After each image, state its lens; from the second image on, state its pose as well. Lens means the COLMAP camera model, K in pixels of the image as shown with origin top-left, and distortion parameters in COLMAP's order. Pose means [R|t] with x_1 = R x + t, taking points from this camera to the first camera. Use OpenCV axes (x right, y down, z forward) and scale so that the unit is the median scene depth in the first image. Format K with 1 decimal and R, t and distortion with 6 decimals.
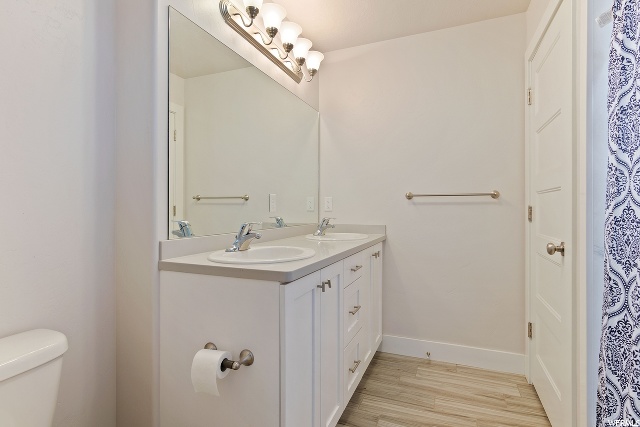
lens RADIAL K [[323.0, 0, 320.9], [0, 323.0, 212.4], [0, 0, 1]] dist [-0.006535, -0.000075]
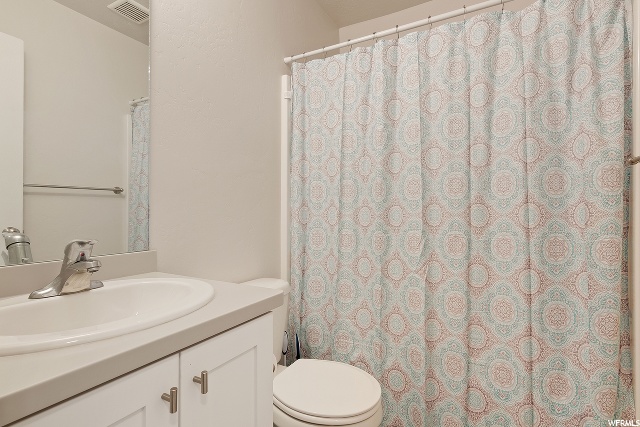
lens RADIAL K [[323.0, 0, 319.8], [0, 323.0, 213.9], [0, 0, 1]] dist [-0.006535, -0.000075]
pose [[0.993909, -0.013119, -0.109422, 0.215369], [0.012050, 0.999873, -0.010428, 0.000718], [0.109545, 0.009046, 0.993941, 0.548208]]
